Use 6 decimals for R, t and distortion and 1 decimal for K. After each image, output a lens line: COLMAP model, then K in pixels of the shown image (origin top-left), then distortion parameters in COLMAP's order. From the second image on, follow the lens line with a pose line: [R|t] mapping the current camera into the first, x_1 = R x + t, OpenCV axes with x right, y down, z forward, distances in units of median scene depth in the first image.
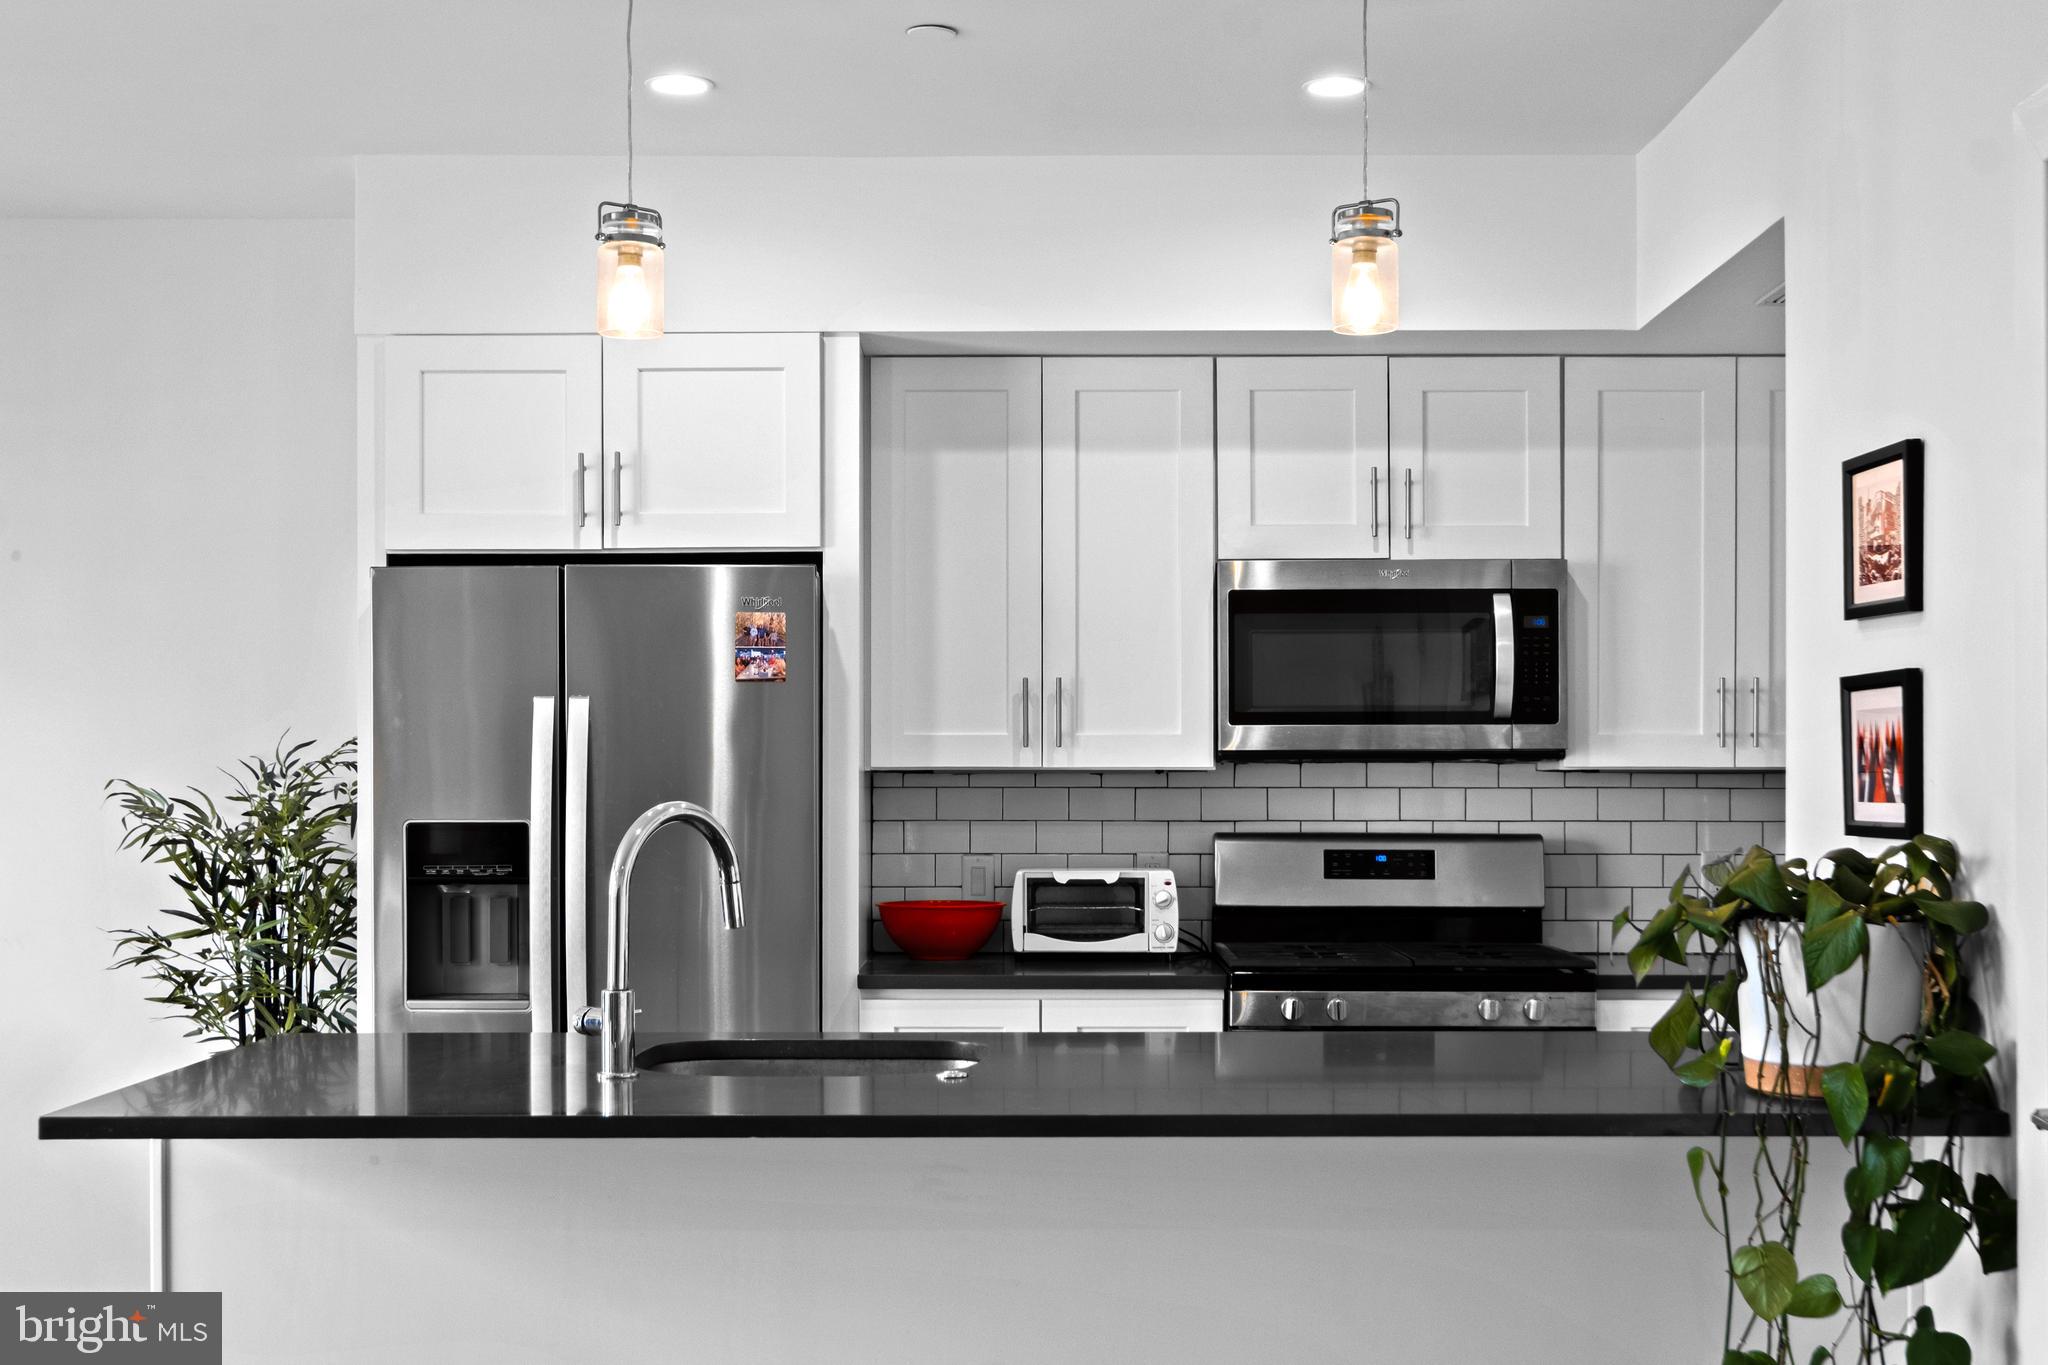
lens RADIAL K [[2475.8, 0, 1065.3], [0, 2475.8, 794.9], [0, 0, 1]] dist [-0.010702, 0.024113]
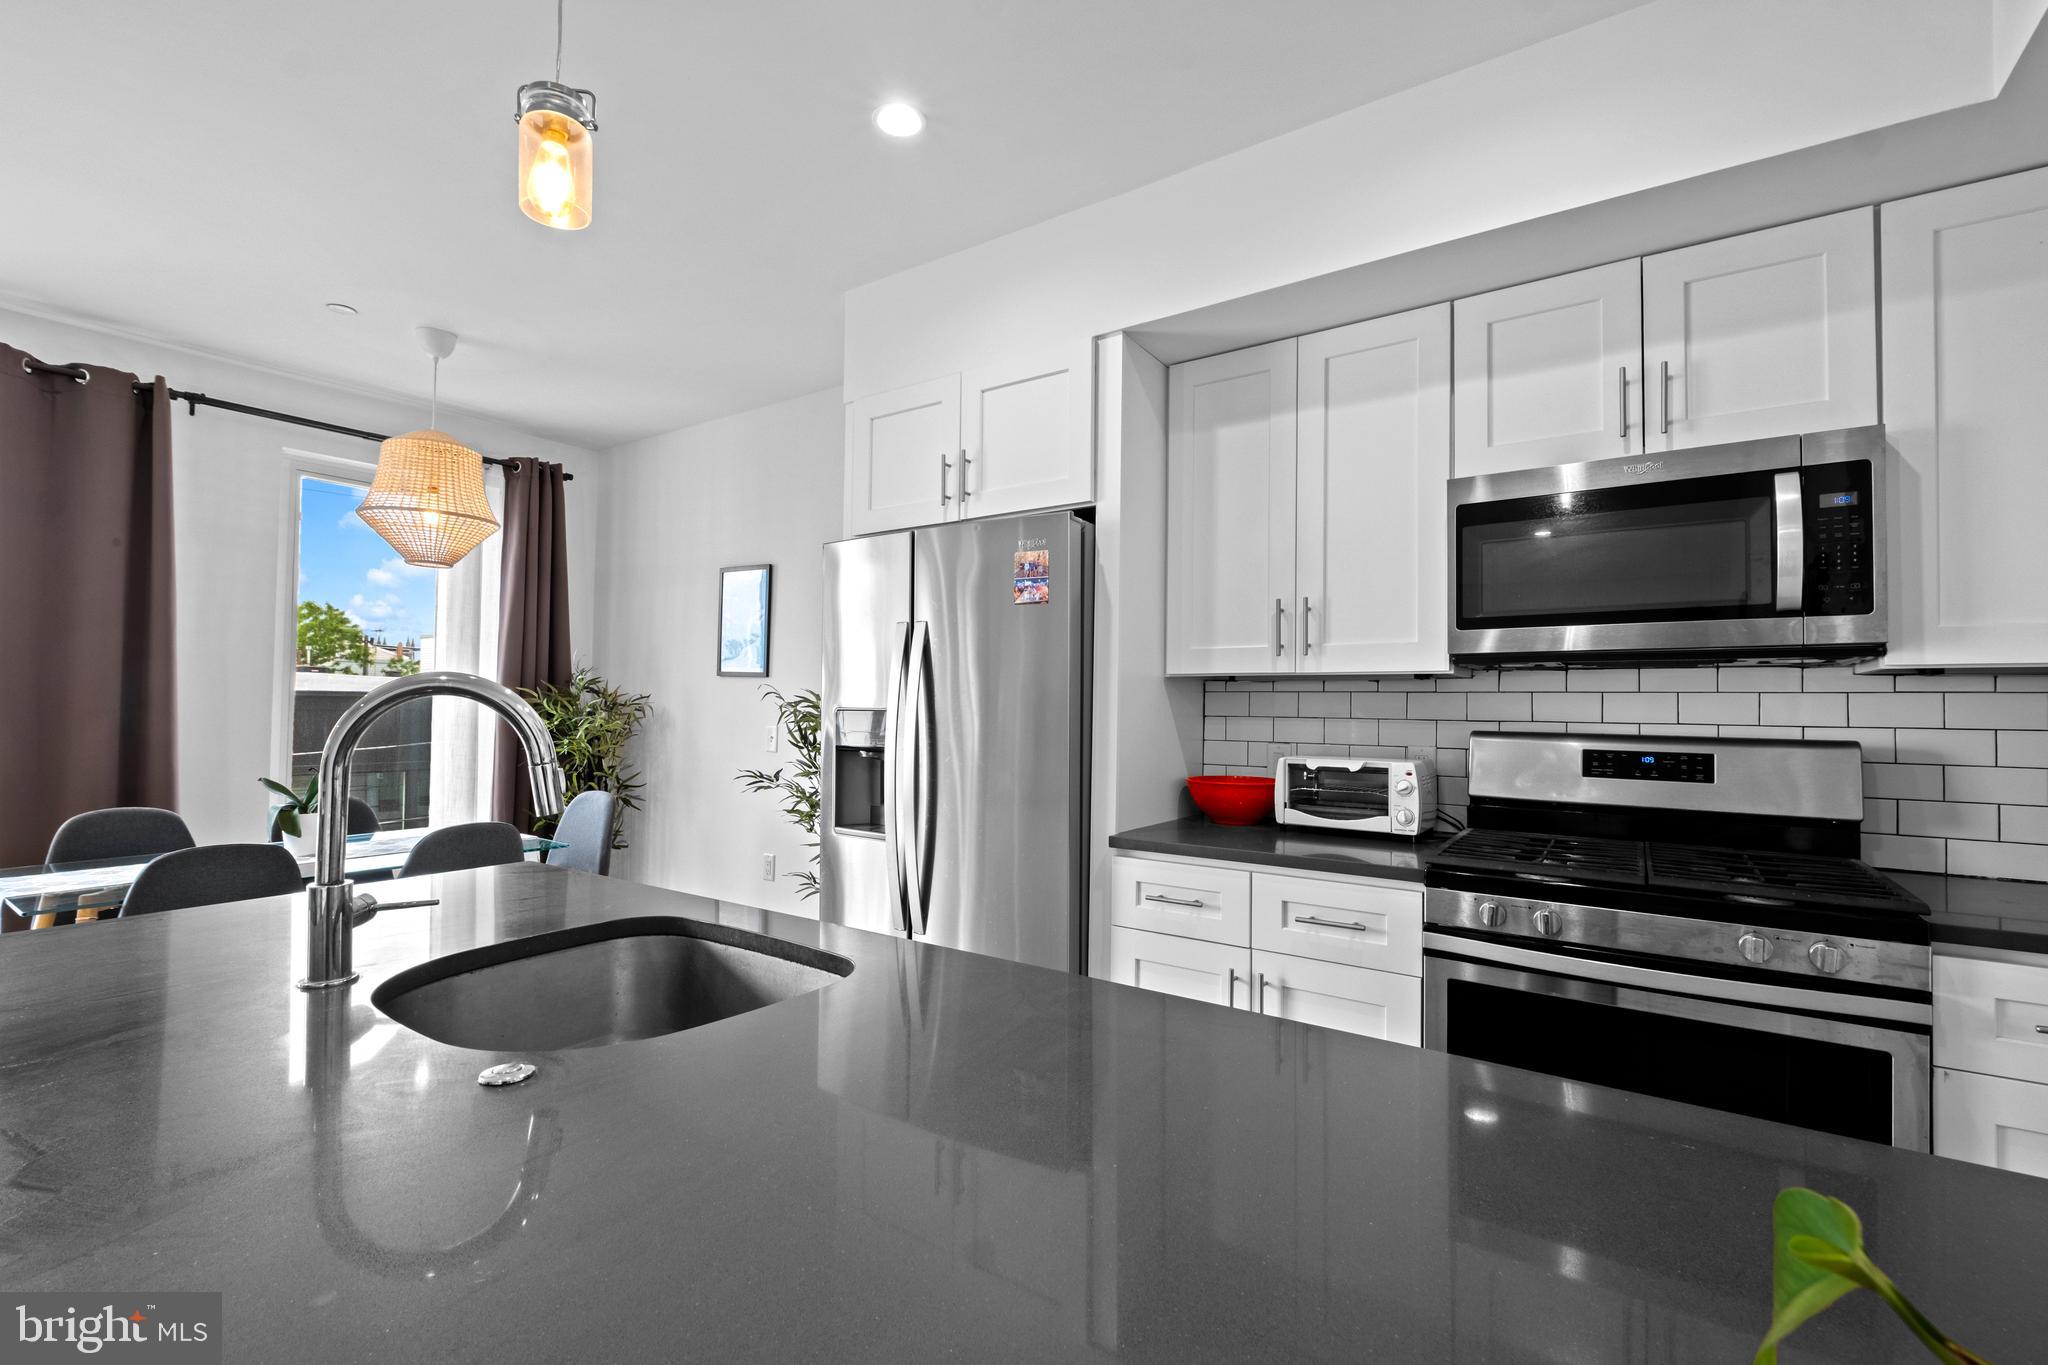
lens RADIAL K [[892.1, 0, 1032.3], [0, 892.1, 688.6], [0, 0, 1]] dist [0.009013, -0.006699]
pose [[0.822289, -0.001900, -0.569068, 0.133674], [-0.015006, 0.999574, -0.025021, 0.009593], [0.568873, 0.029114, 0.821910, 0.569326]]
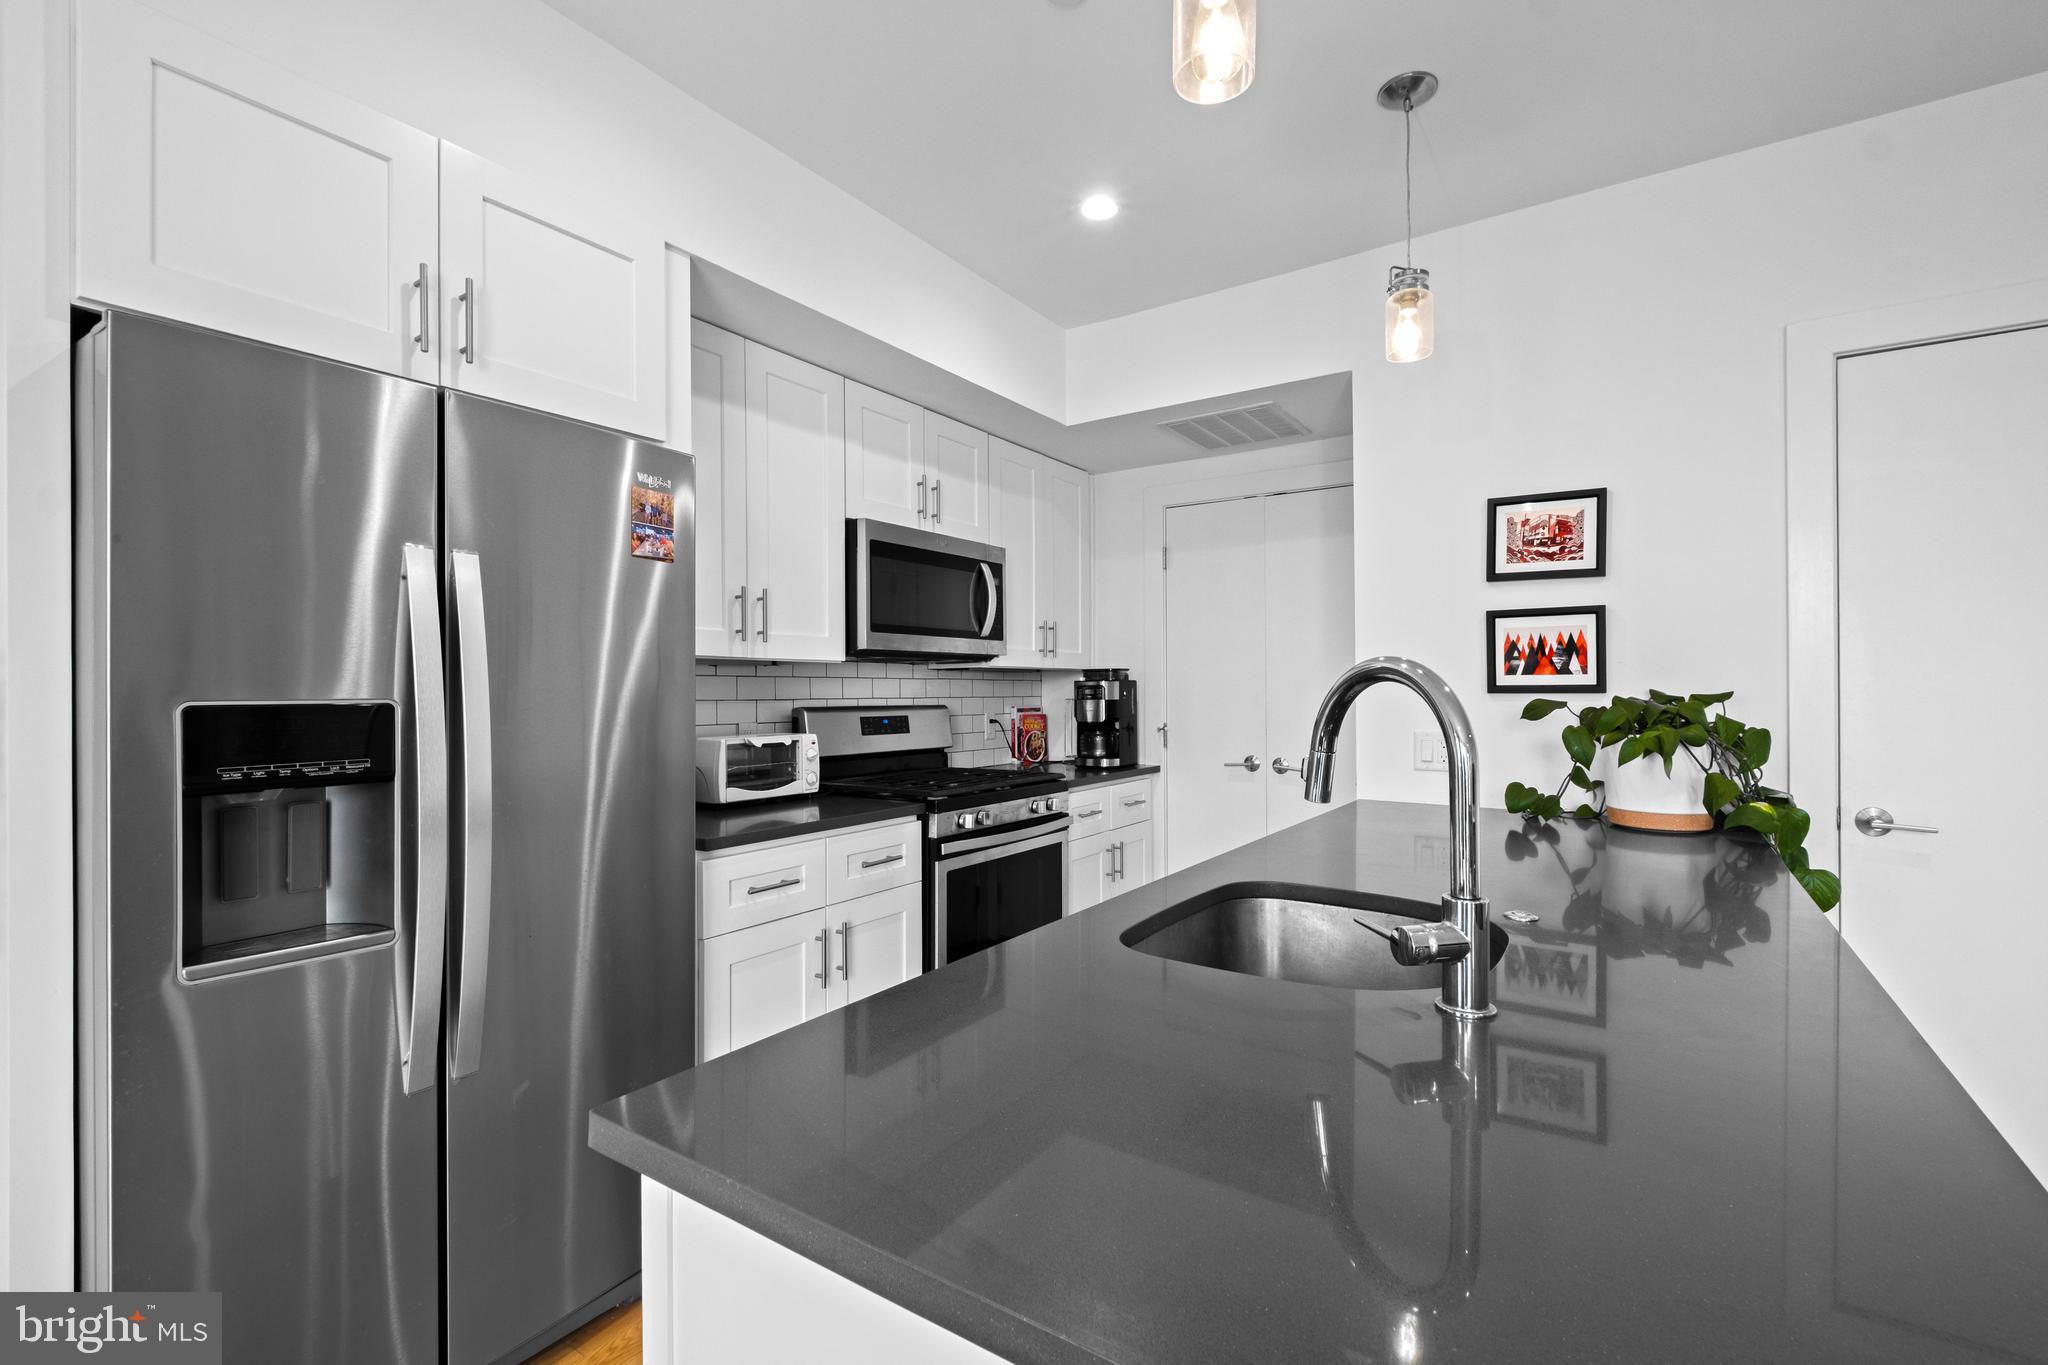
lens RADIAL K [[901.1, 0, 1037.3], [0, 901.1, 692.8], [0, 0, 1]] dist [0.000779, -0.001086]
pose [[0.552038, -0.004067, 0.833809, -0.316448], [0.010102, 0.999947, -0.001811, 0.009560], [-0.833758, 0.009423, 0.552050, 0.618657]]
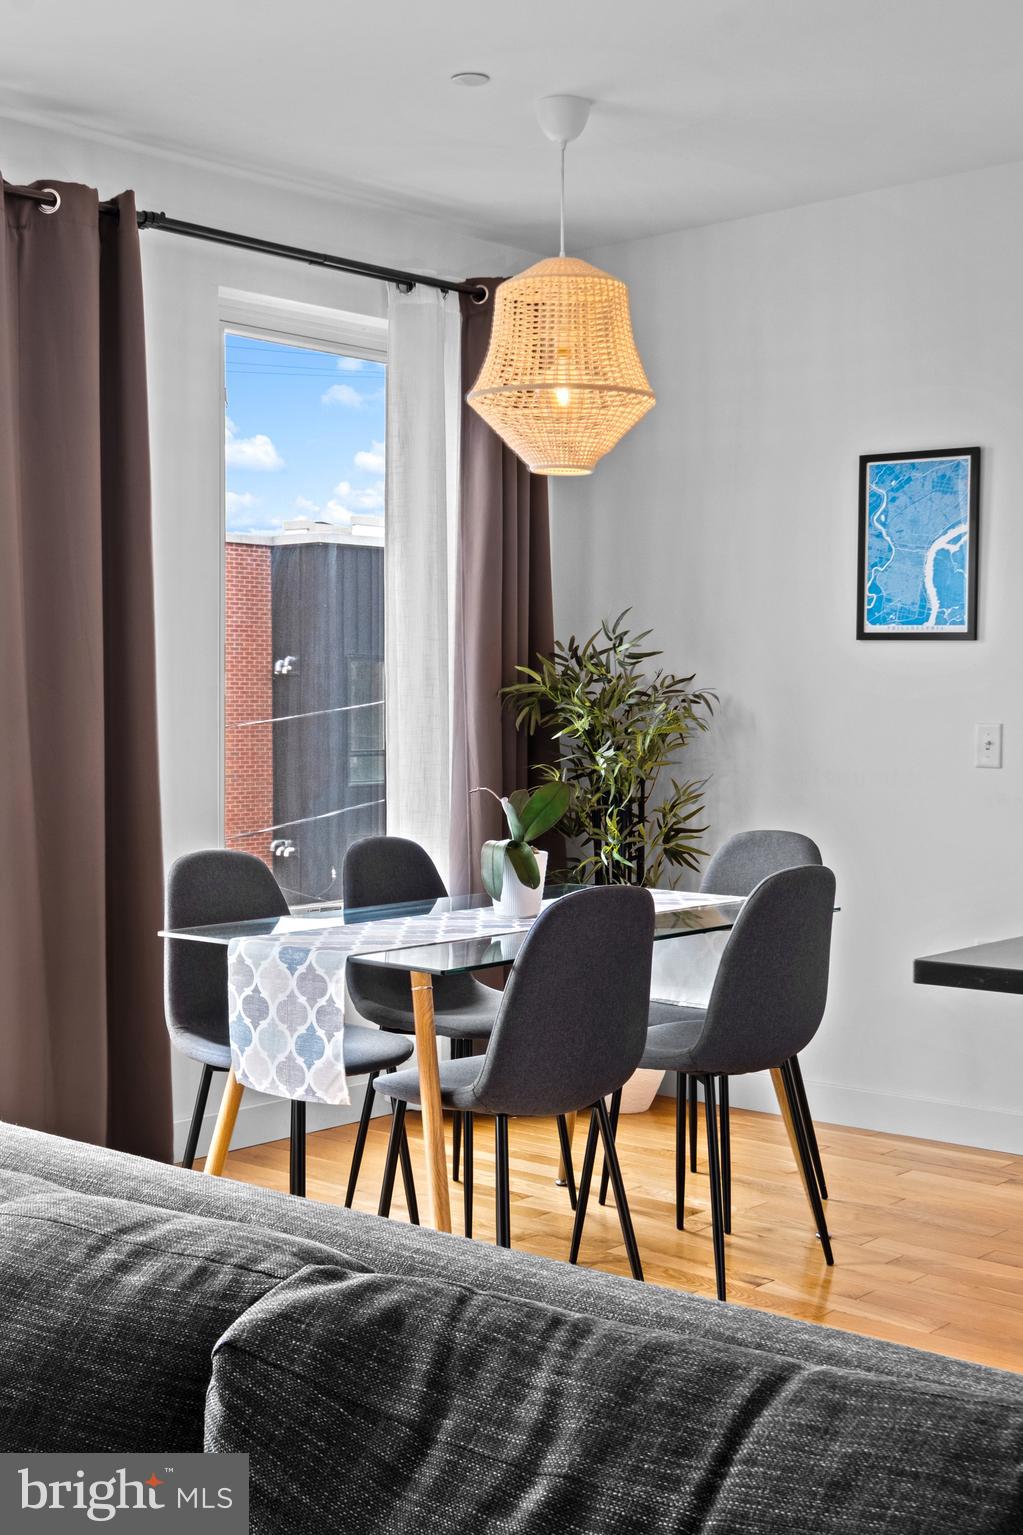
lens RADIAL K [[1942.4, 0, 480.5], [0, 1942.4, 676.7], [0, 0, 1]] dist [-0.021808, 0.017538]
pose [[0.741674, -0.010386, -0.670680, -0.018017], [-0.002527, 0.999830, -0.018279, 0.020614], [0.670756, 0.015252, 0.741521, 0.188879]]
